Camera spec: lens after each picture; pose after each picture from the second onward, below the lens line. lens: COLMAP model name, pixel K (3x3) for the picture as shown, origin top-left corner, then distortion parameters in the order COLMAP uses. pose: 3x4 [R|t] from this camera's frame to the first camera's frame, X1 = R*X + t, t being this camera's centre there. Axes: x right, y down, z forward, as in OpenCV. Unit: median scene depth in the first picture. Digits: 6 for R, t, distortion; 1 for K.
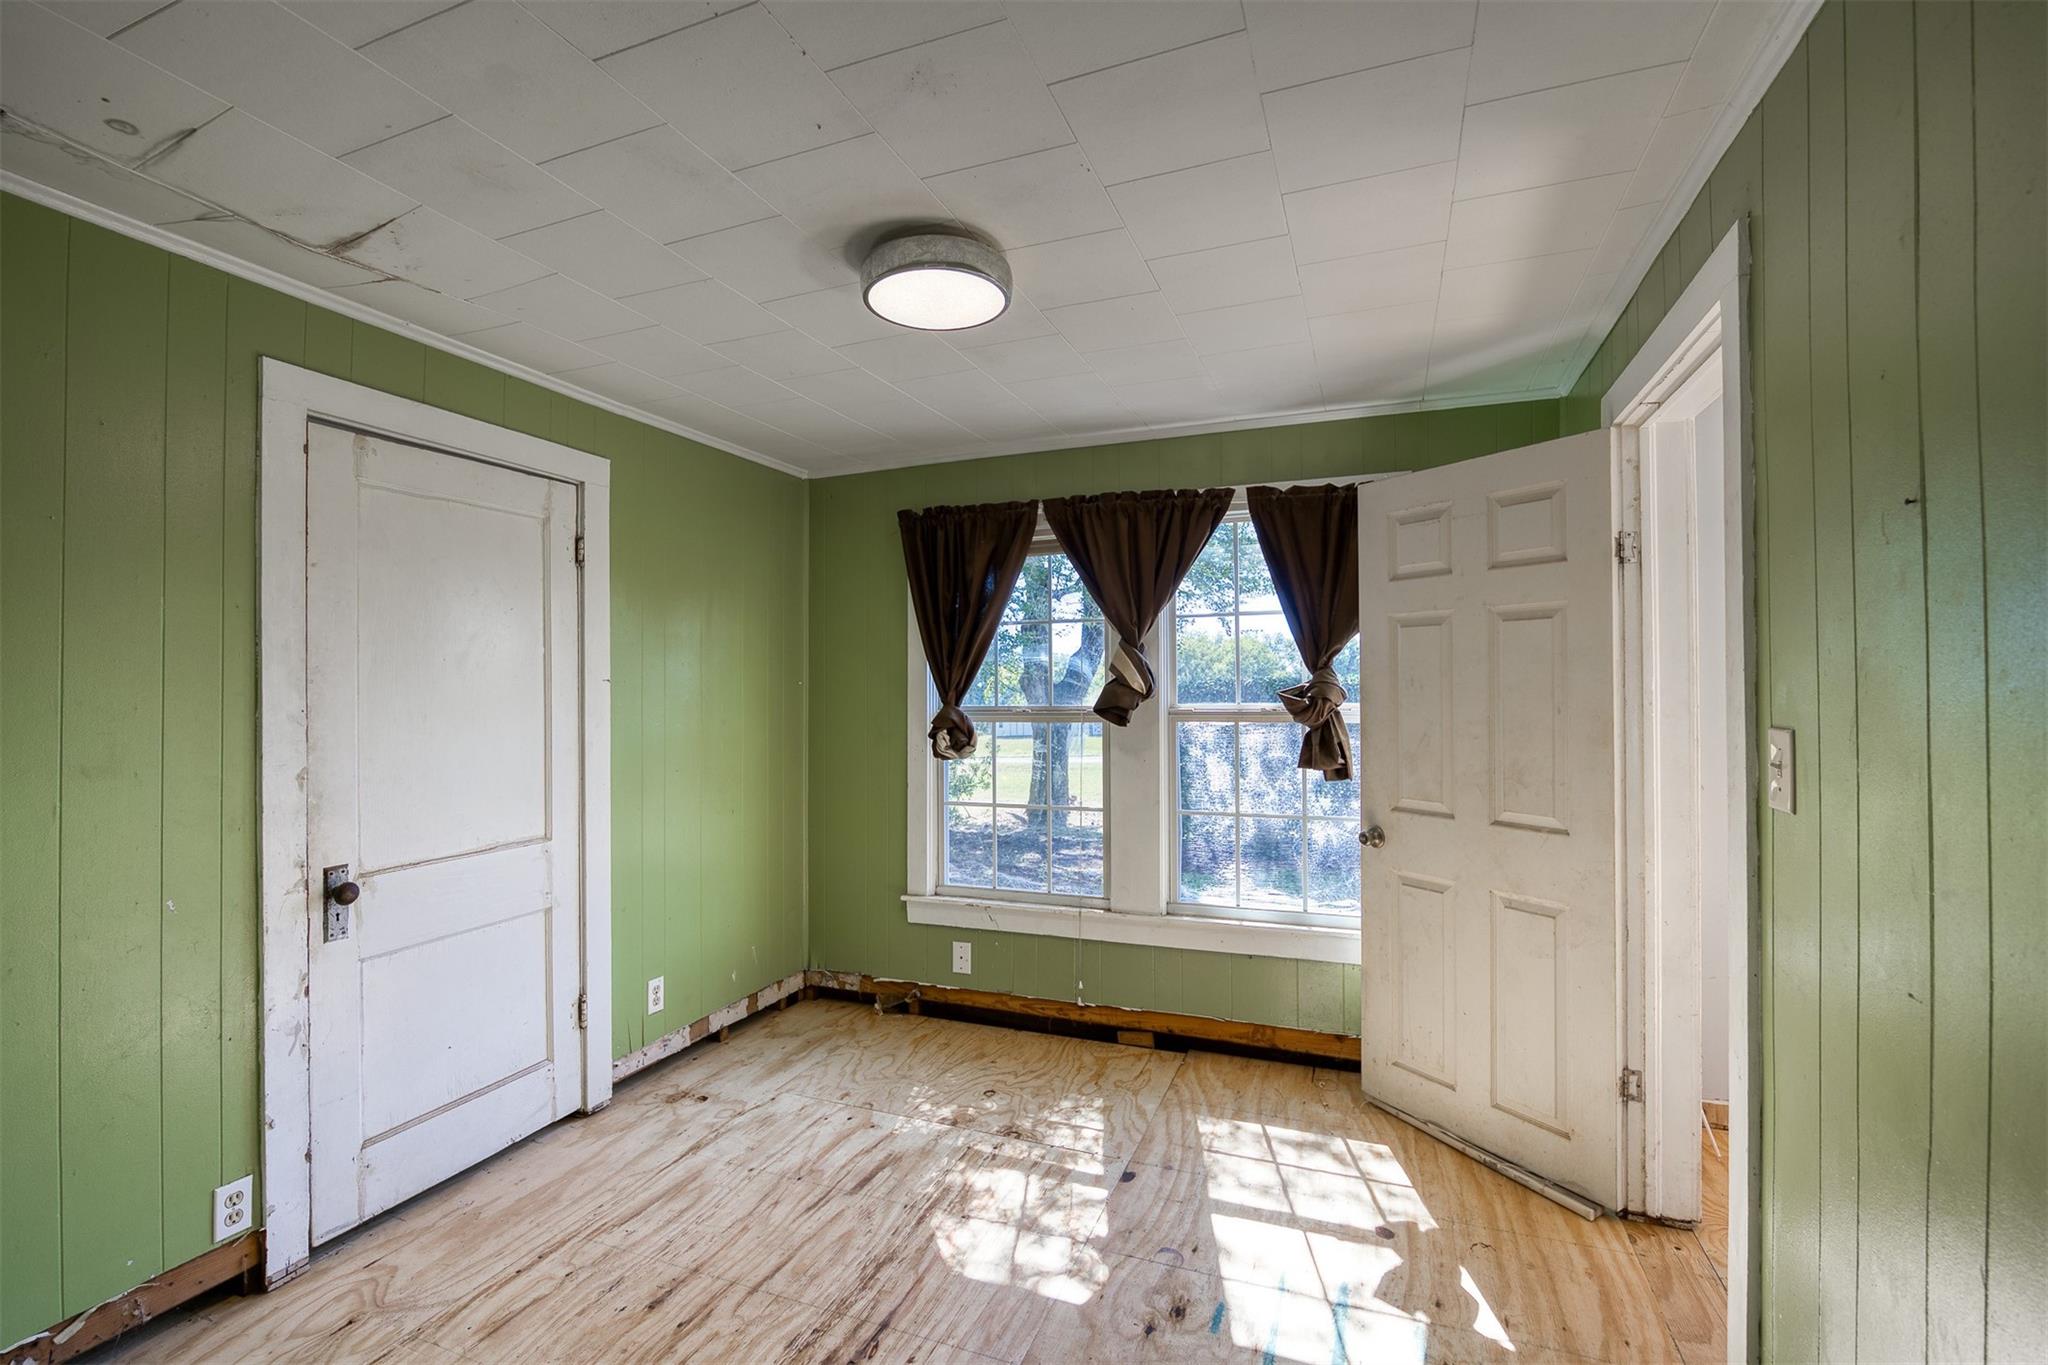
lens RADIAL K [[903.7, 0, 1020.8], [0, 903.7, 681.0], [0, 0, 1]] dist [-0.001485, -0.000261]
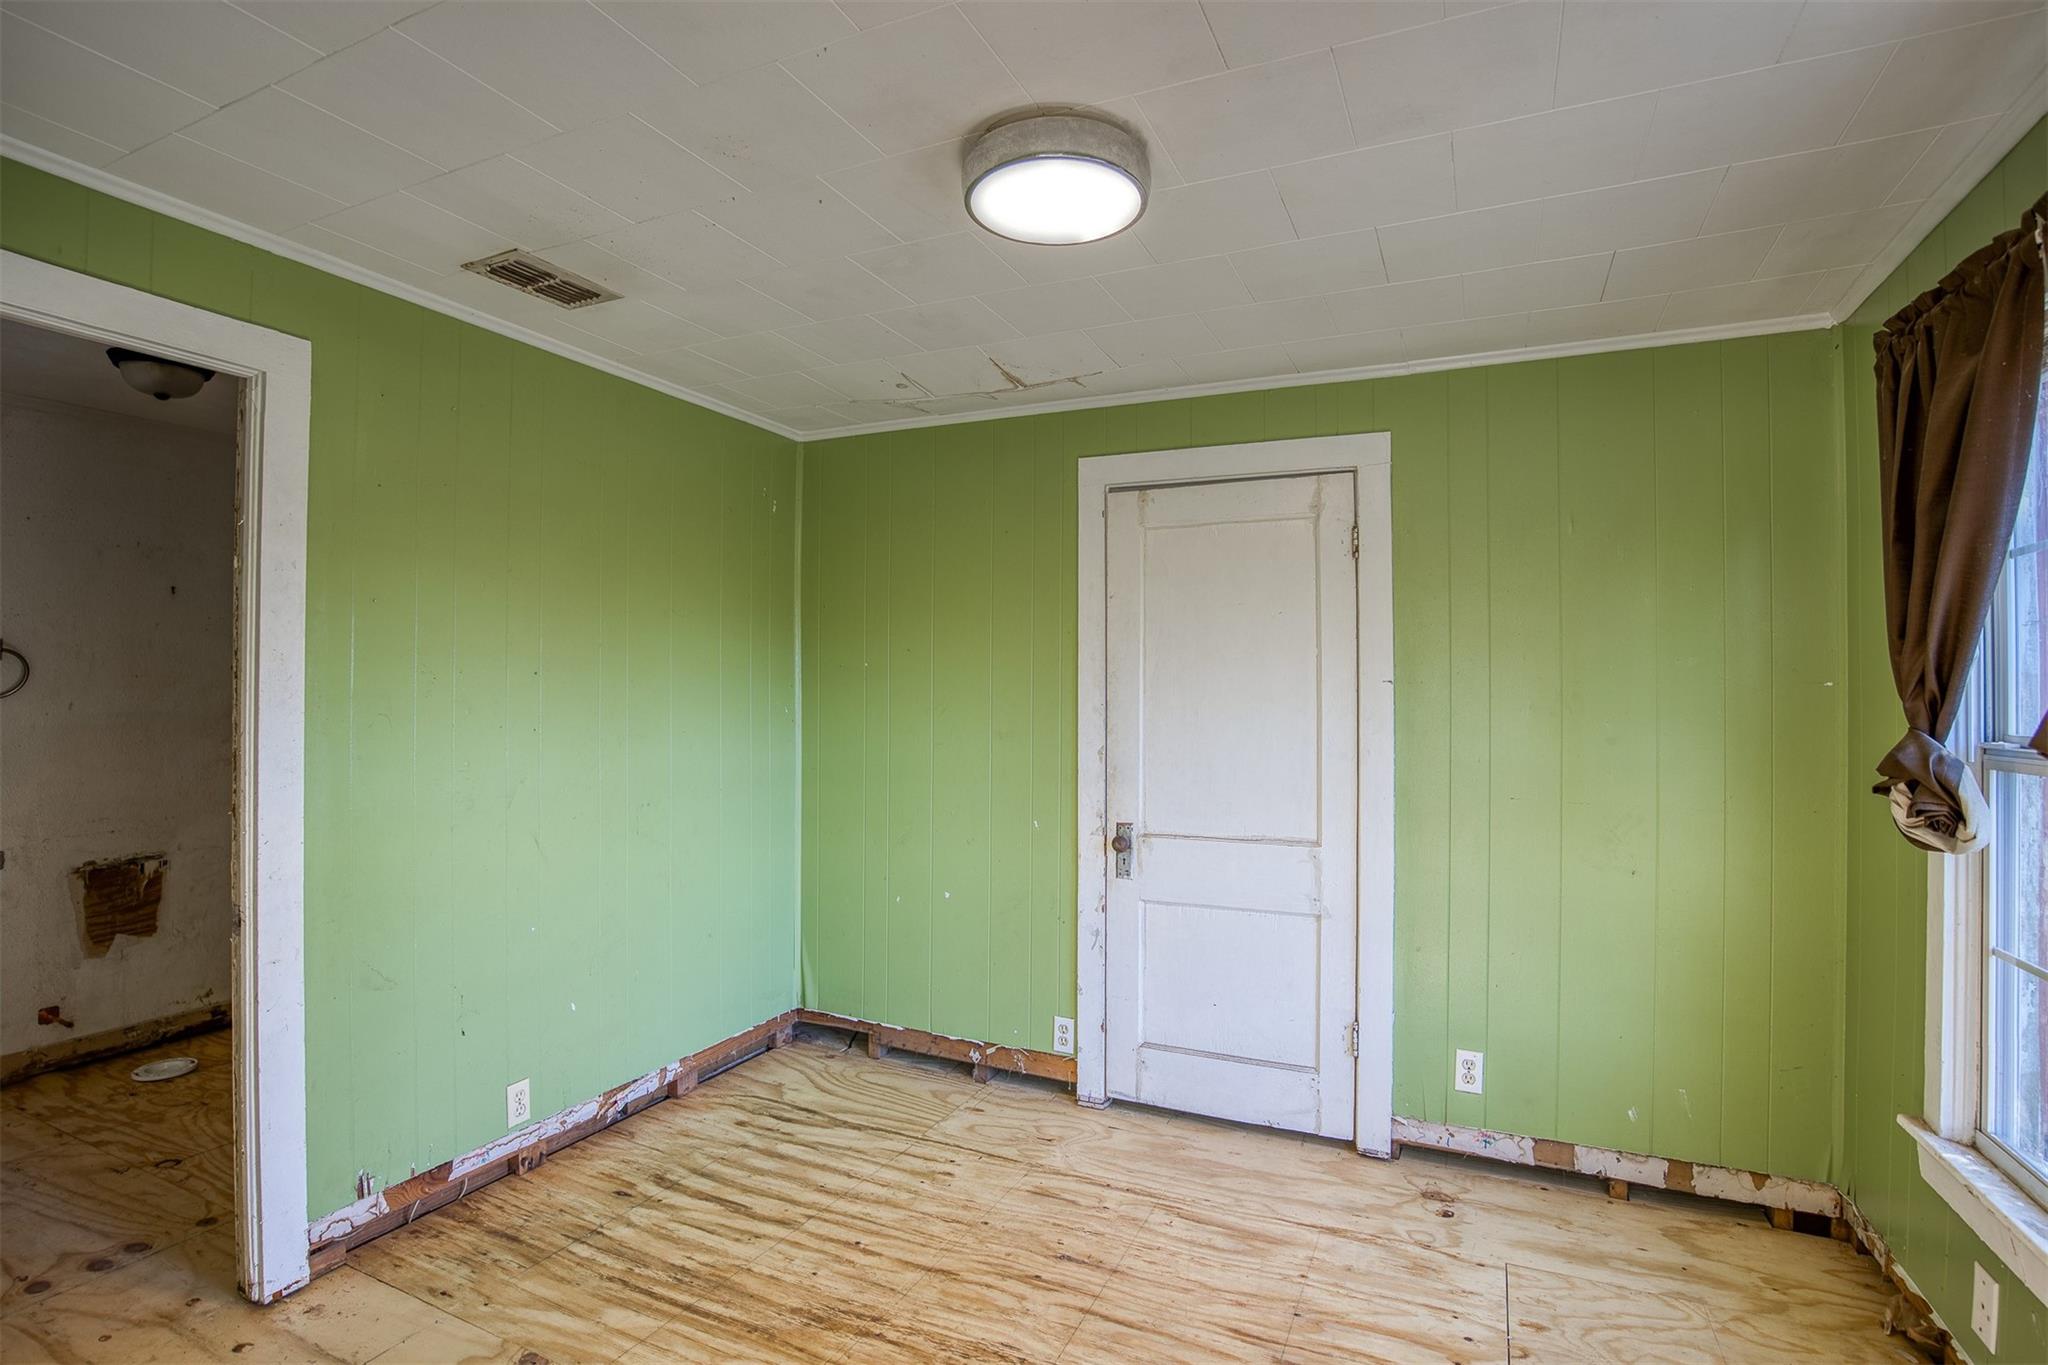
lens RADIAL K [[1011.6, 0, 1017.3], [0, 1011.6, 682.1], [0, 0, 1]] dist [-0.044379, 0.008374]
pose [[-0.059695, -0.001341, -0.998216, 0.581136], [0.001696, 0.999998, -0.001445, 0.000871], [0.998215, -0.001779, -0.059692, 0.743820]]
